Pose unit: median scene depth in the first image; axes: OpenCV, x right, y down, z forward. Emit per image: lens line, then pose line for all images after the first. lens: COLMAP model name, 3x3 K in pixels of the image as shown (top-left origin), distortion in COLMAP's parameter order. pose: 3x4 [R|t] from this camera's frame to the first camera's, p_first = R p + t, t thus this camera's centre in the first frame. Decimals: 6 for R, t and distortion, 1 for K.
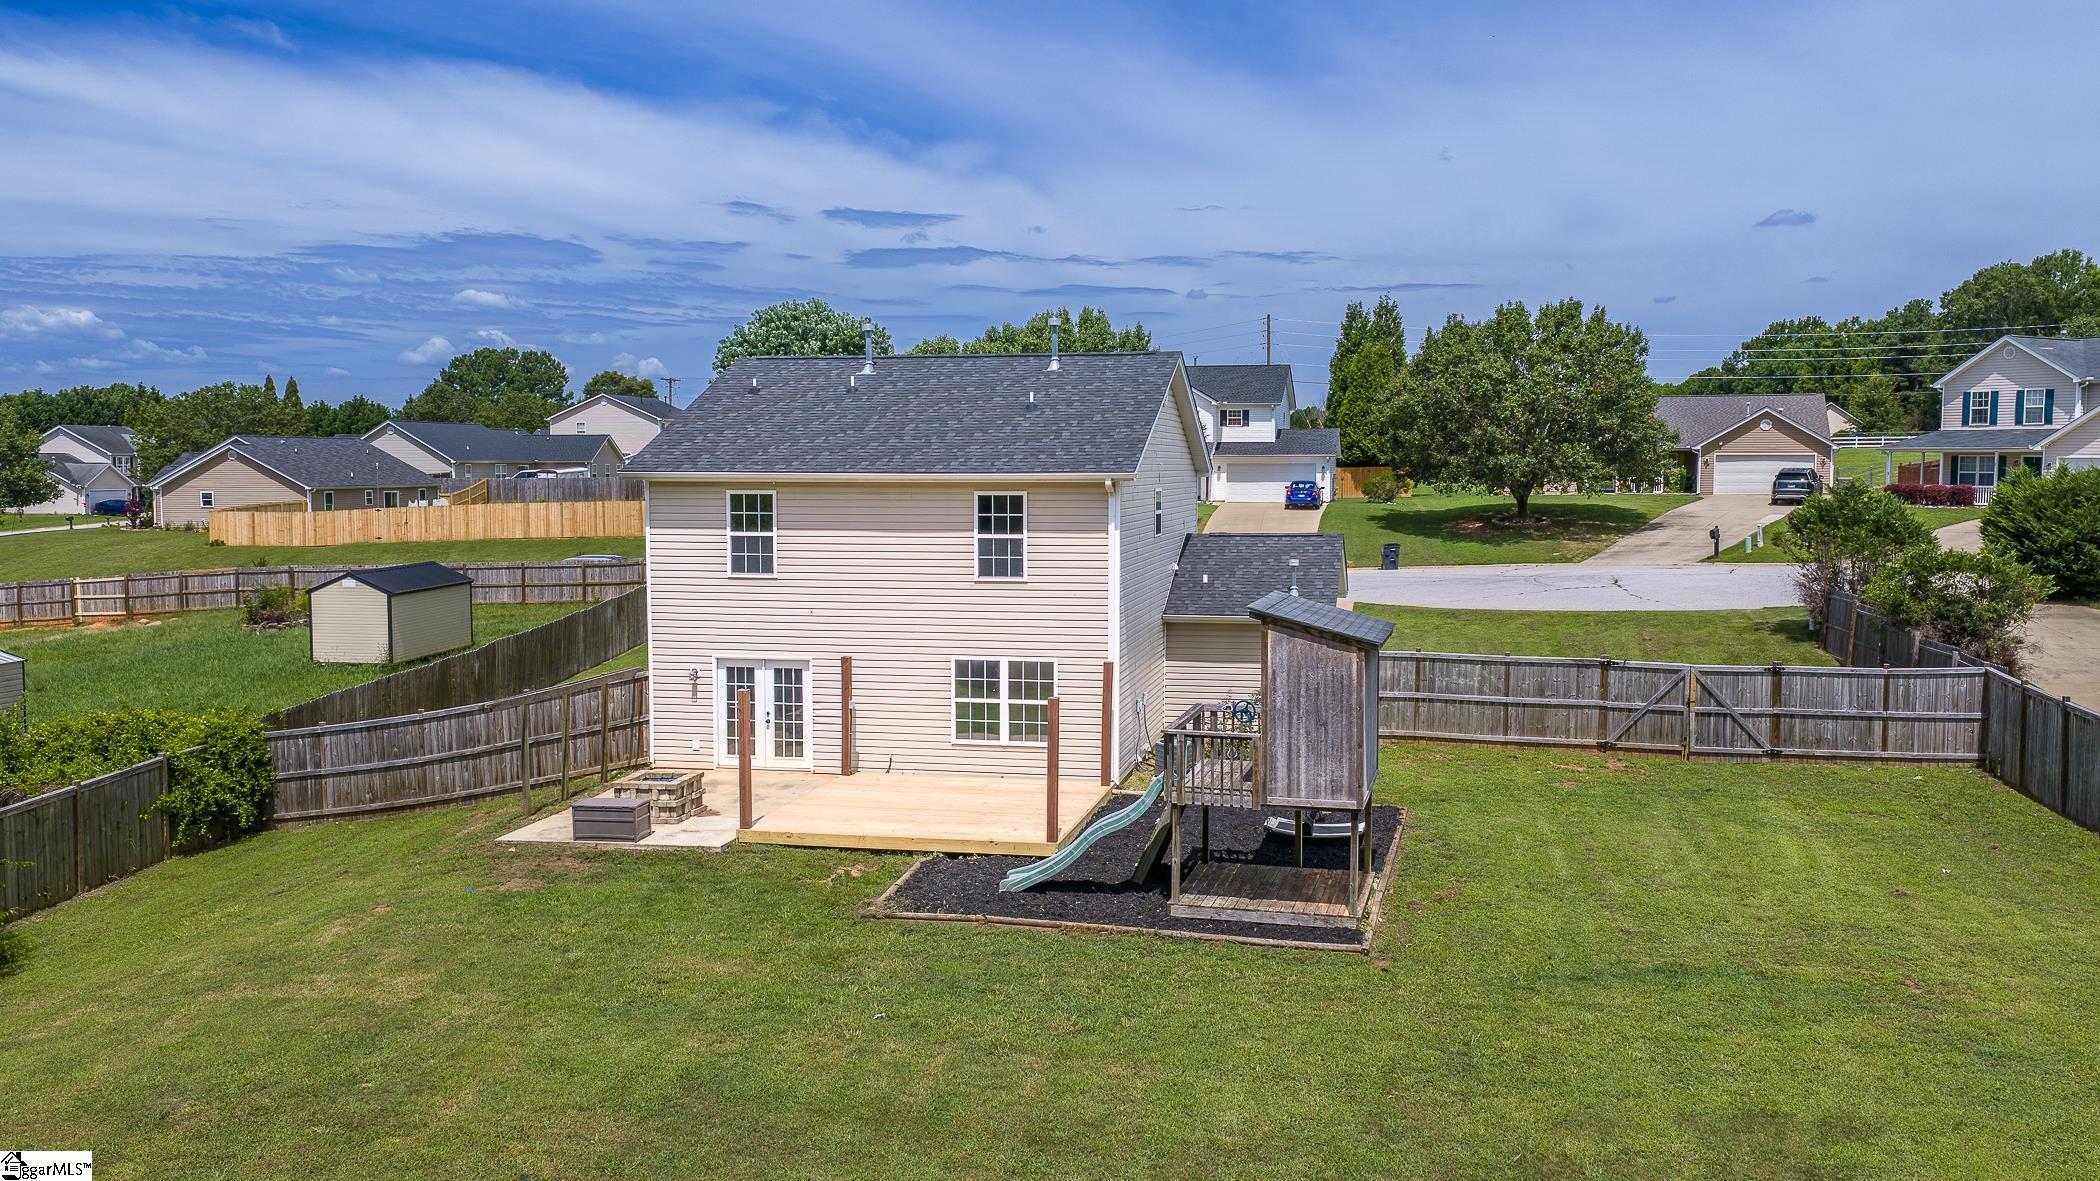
lens RADIAL K [[1734.6, 0, 1054.9], [0, 1734.6, 595.4], [0, 0, 1]] dist [0.039362, -0.075974]
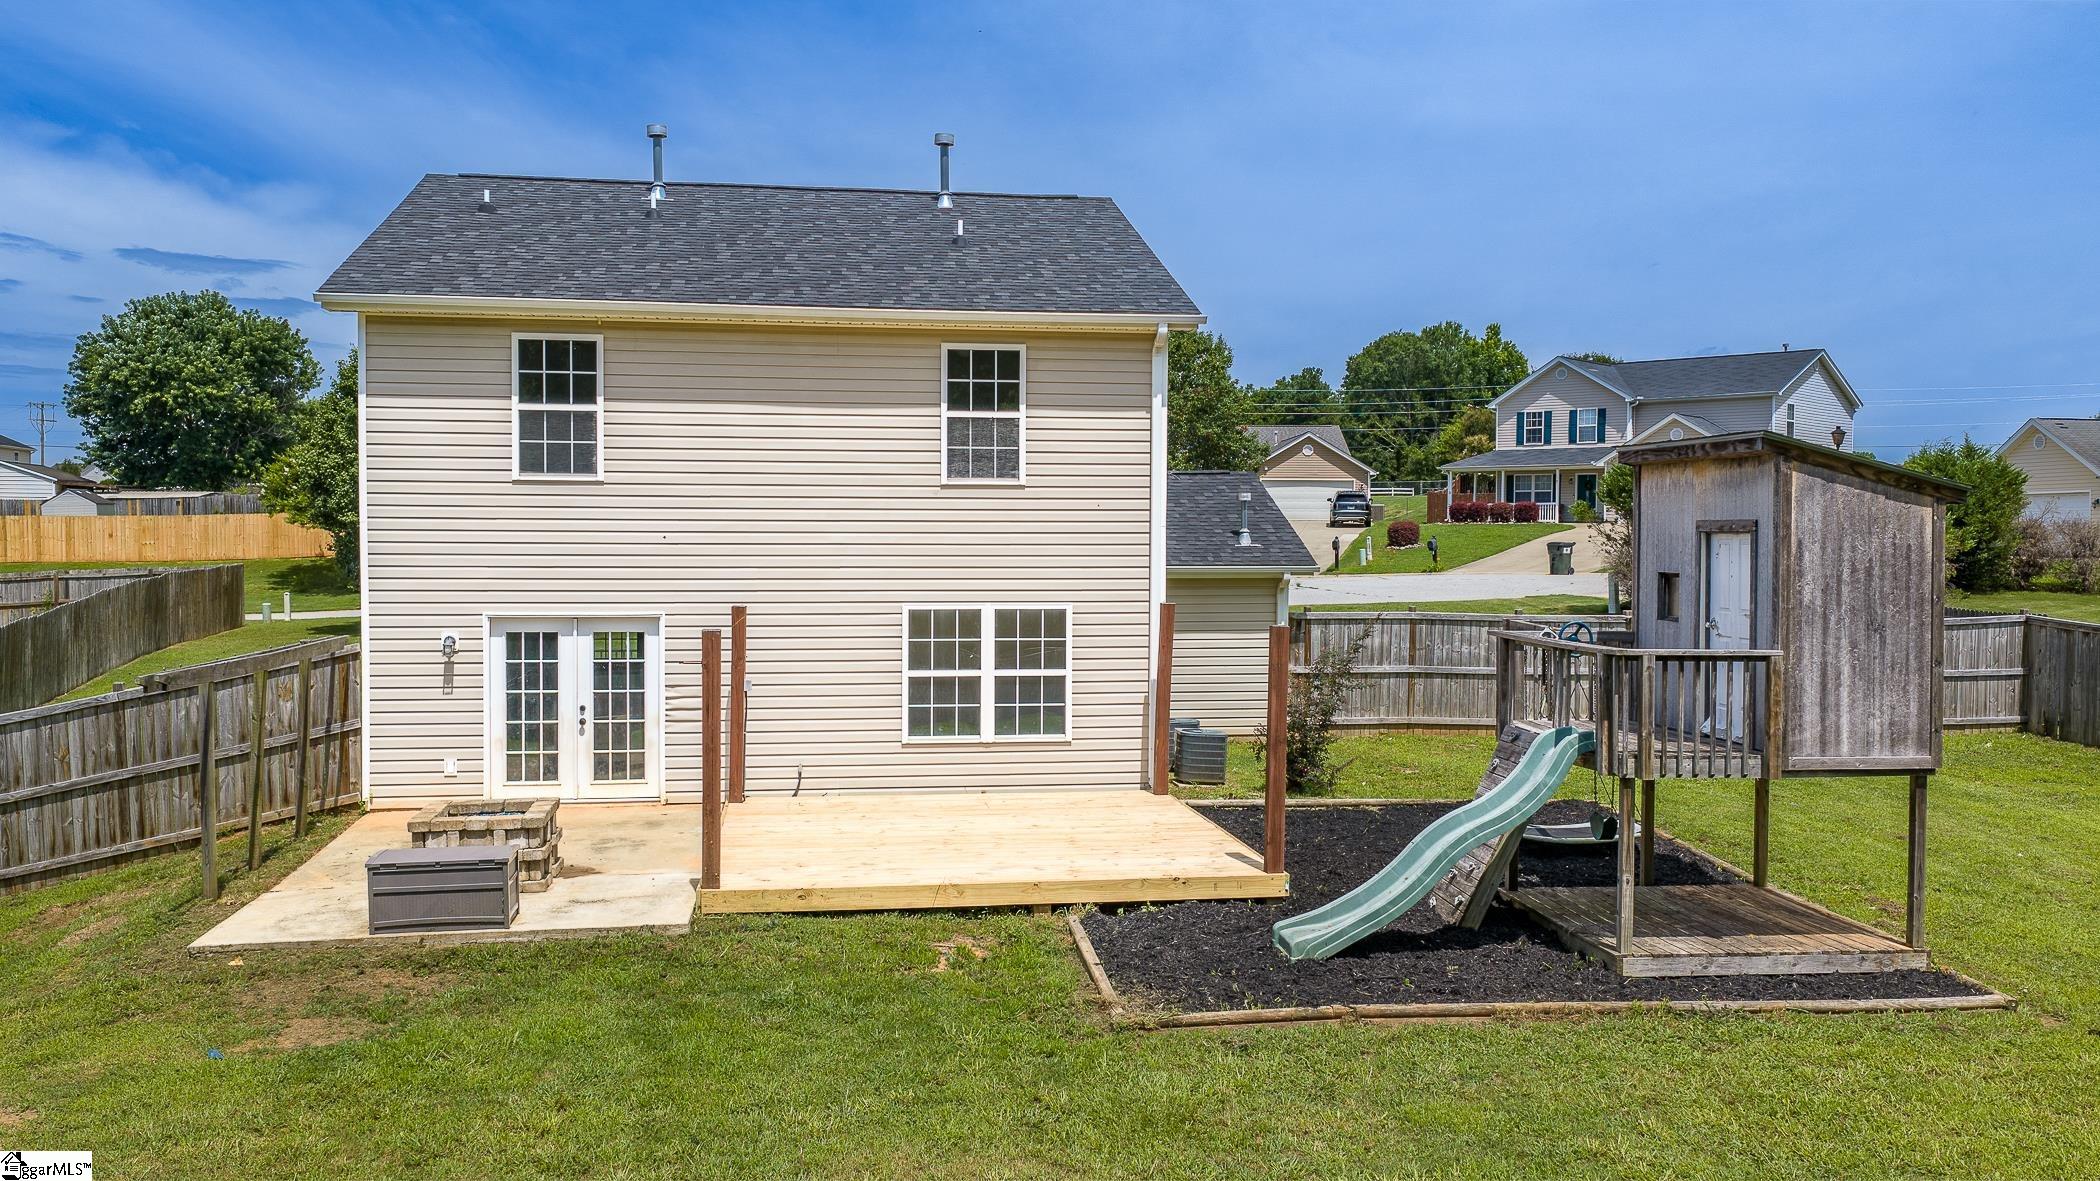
lens RADIAL K [[1734.6, 0, 1054.9], [0, 1734.6, 595.4], [0, 0, 1]] dist [0.039362, -0.075974]
pose [[0.935511, -0.007908, 0.353209, -0.225184], [0.022712, 0.999028, -0.037786, 0.055513], [-0.352567, 0.043371, 0.934781, 0.380098]]
